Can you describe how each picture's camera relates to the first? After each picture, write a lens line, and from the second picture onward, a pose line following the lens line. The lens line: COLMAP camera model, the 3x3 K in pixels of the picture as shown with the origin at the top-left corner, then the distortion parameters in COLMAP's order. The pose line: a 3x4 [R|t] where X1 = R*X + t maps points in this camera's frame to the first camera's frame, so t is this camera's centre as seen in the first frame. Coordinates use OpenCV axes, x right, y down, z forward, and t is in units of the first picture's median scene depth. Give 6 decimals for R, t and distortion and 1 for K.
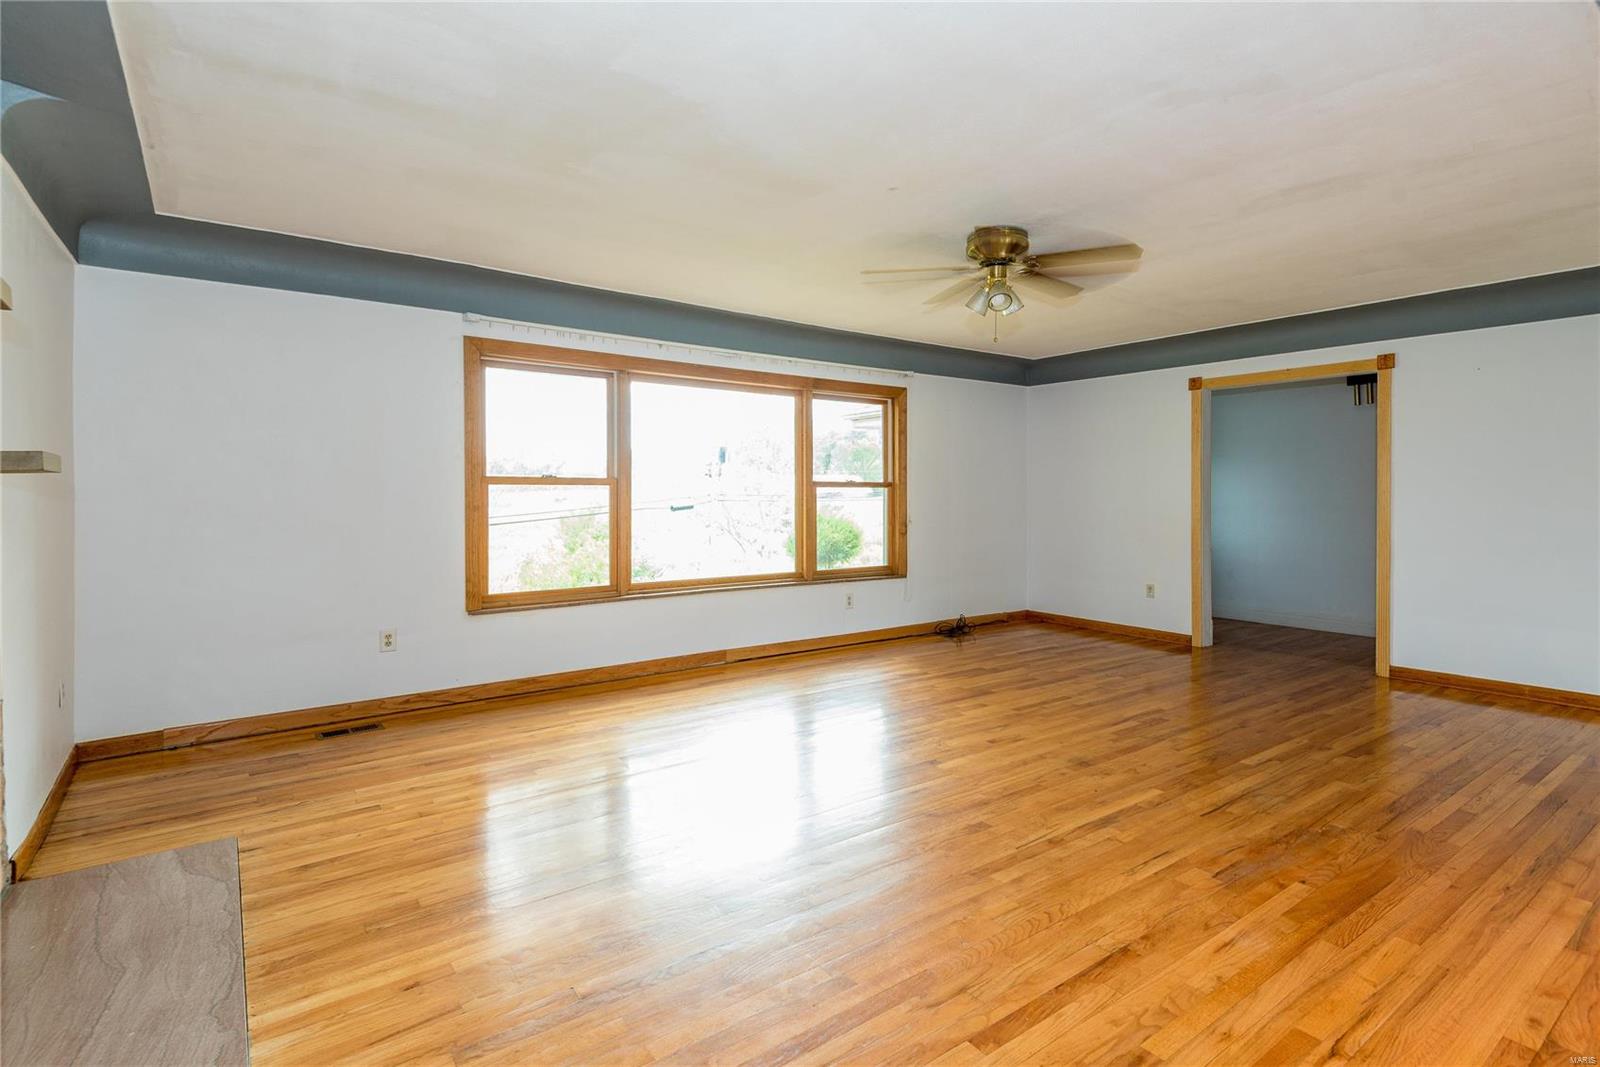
lens RADIAL K [[766.5, 0, 833.9], [0, 766.5, 493.3], [0, 0, 1]] dist [0.030214, -0.020782]
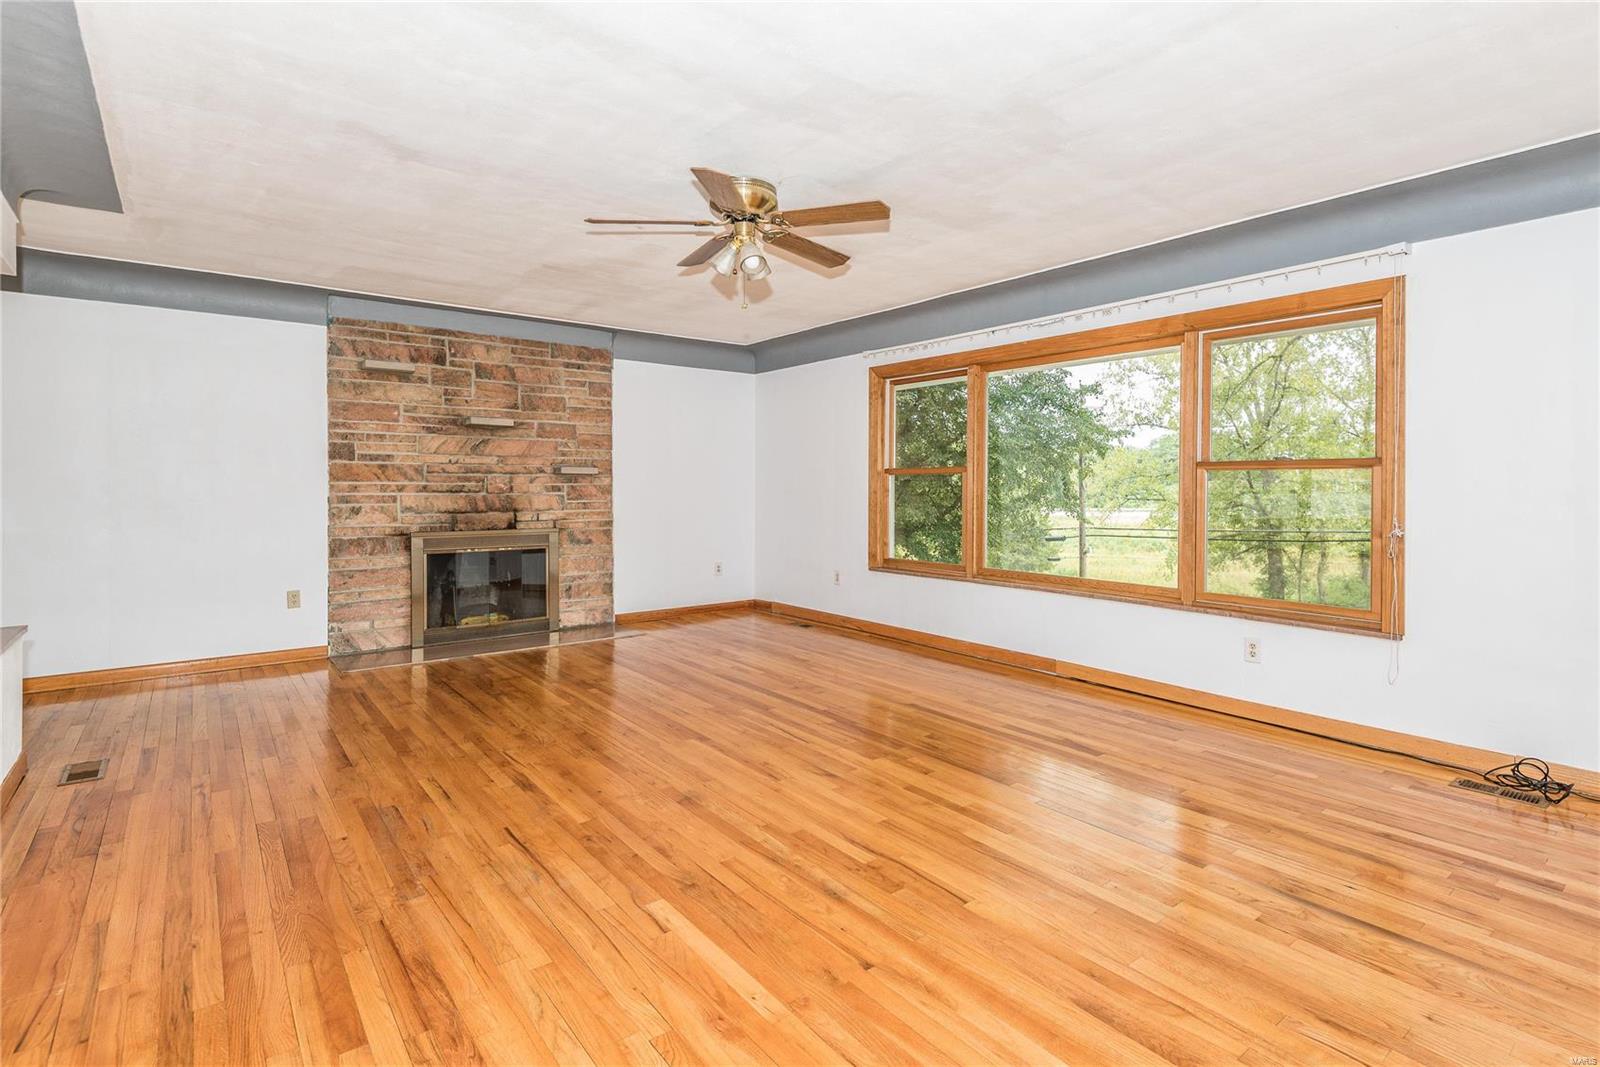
lens RADIAL K [[799.4, 0, 835.5], [0, 799.4, 494.6], [0, 0, 1]] dist [0.035504, -0.027264]
pose [[0.028397, 0.007729, -0.999567, 1.471754], [-0.001437, 0.999969, 0.007691, 0.016523], [0.999596, 0.001218, 0.028408, 1.396790]]
